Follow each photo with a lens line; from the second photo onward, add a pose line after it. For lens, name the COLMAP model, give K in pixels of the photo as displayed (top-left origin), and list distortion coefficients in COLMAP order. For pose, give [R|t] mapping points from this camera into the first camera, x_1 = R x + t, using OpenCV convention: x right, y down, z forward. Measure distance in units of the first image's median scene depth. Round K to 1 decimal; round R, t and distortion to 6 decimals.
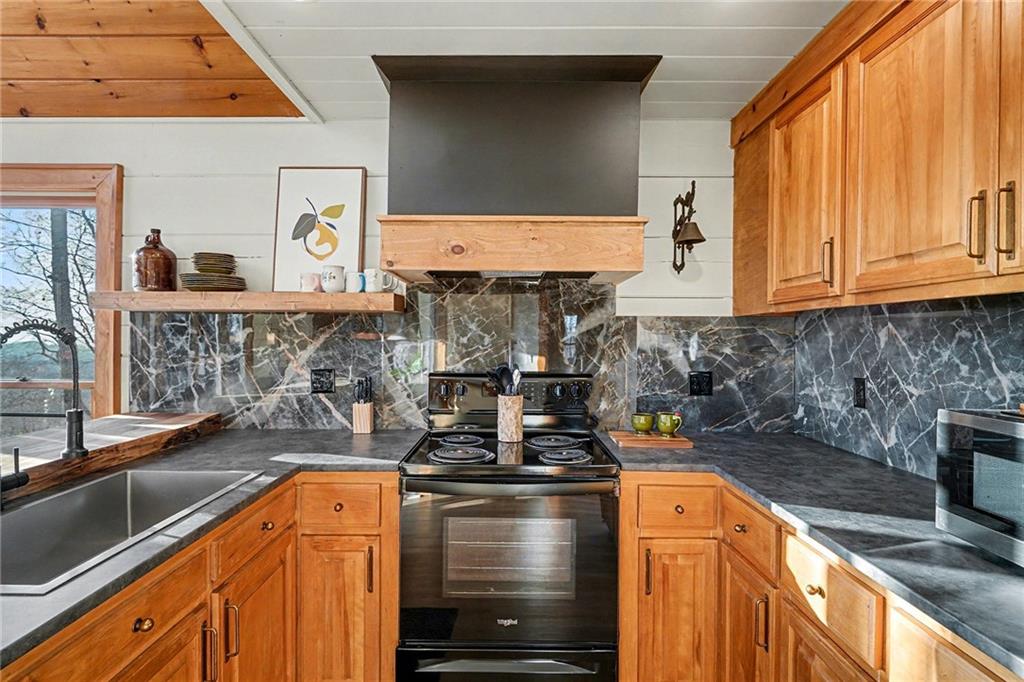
lens RADIAL K [[489.7, 0, 512.0], [0, 489.7, 341.0], [0, 0, 1]] dist [-0.010315, -0.000382]
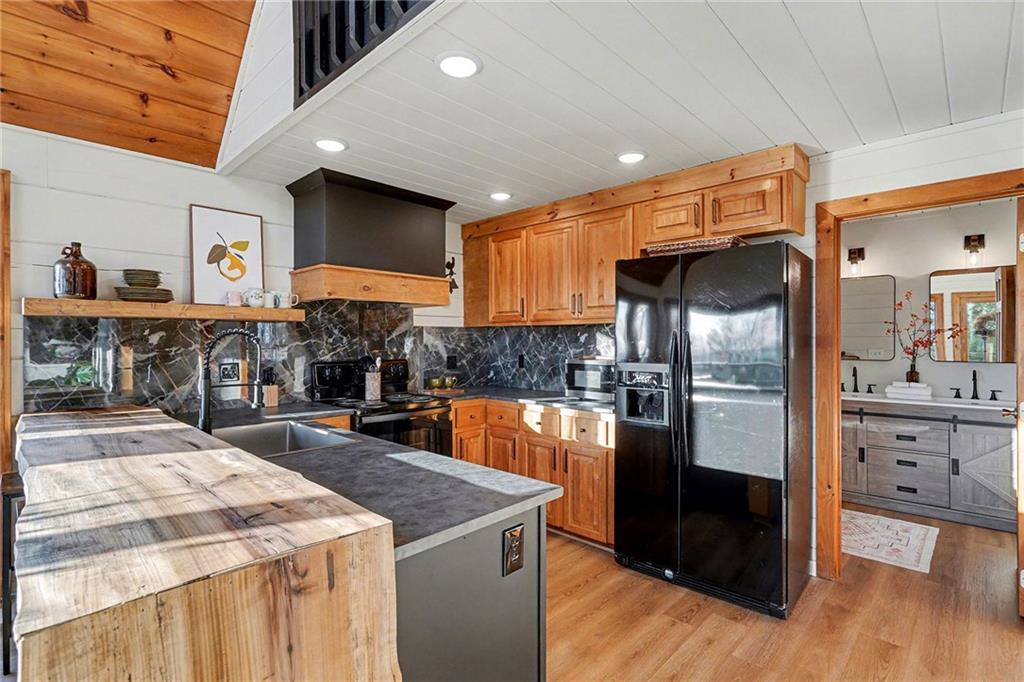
lens RADIAL K [[484.3, 0, 512.0], [0, 484.3, 341.0], [0, 0, 1]] dist [0.000044, -0.000111]
pose [[0.687178, -0.008588, 0.726438, -0.854318], [0.010668, 0.999942, 0.001729, 0.003695], [-0.726411, 0.006562, 0.687229, -0.479901]]
